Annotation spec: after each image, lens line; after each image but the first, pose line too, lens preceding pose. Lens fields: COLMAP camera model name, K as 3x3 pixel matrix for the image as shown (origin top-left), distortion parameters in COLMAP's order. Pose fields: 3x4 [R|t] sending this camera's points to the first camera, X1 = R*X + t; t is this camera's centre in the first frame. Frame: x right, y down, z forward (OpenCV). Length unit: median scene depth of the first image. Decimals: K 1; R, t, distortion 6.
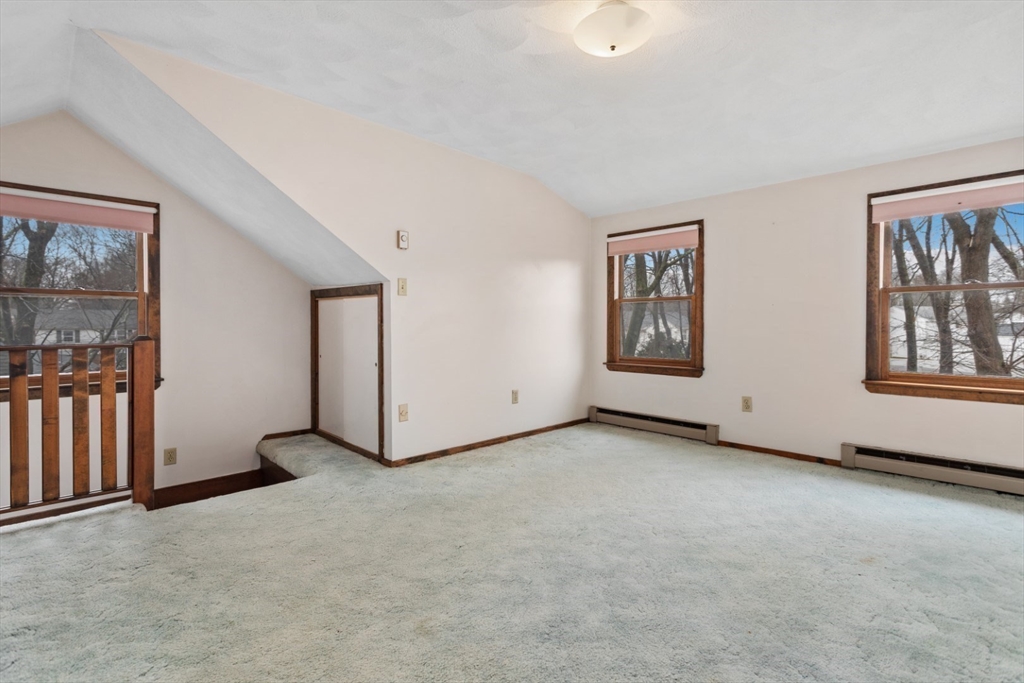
lens RADIAL K [[485.0, 0, 511.6], [0, 485.0, 323.6], [0, 0, 1]] dist [-0.001452, 0.000107]
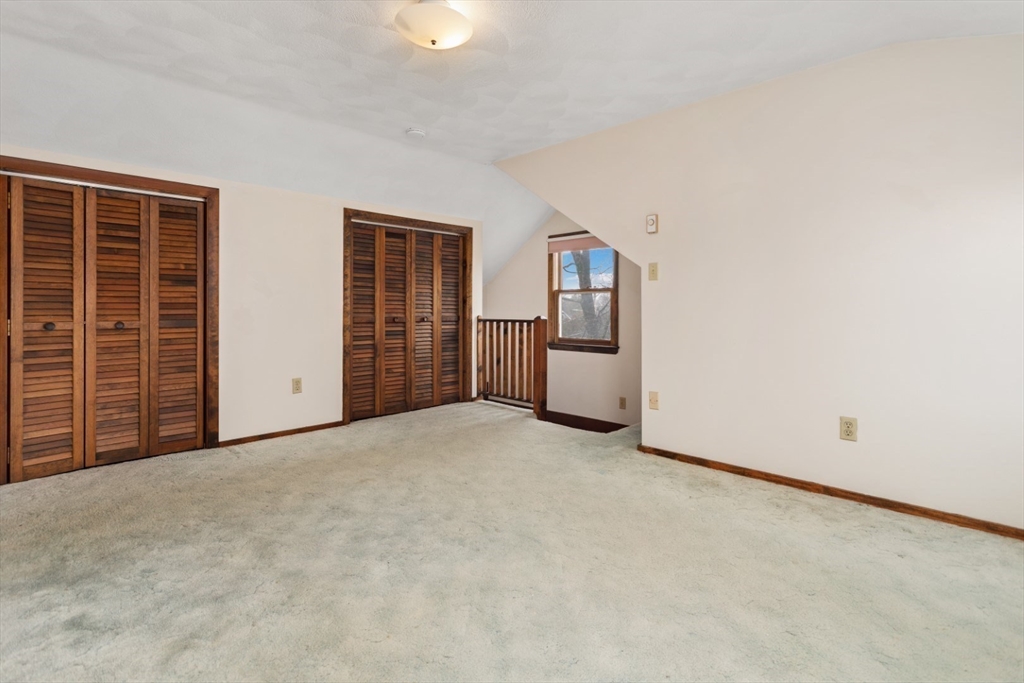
lens RADIAL K [[486.7, 0, 512.0], [0, 486.7, 312.5], [0, 0, 1]] dist [0.001703, 0.000409]
pose [[0.002401, 0.007150, -0.999972, 0.949315], [0.005523, 0.999959, 0.007164, -0.002102], [0.999982, -0.005540, 0.002362, 0.899810]]
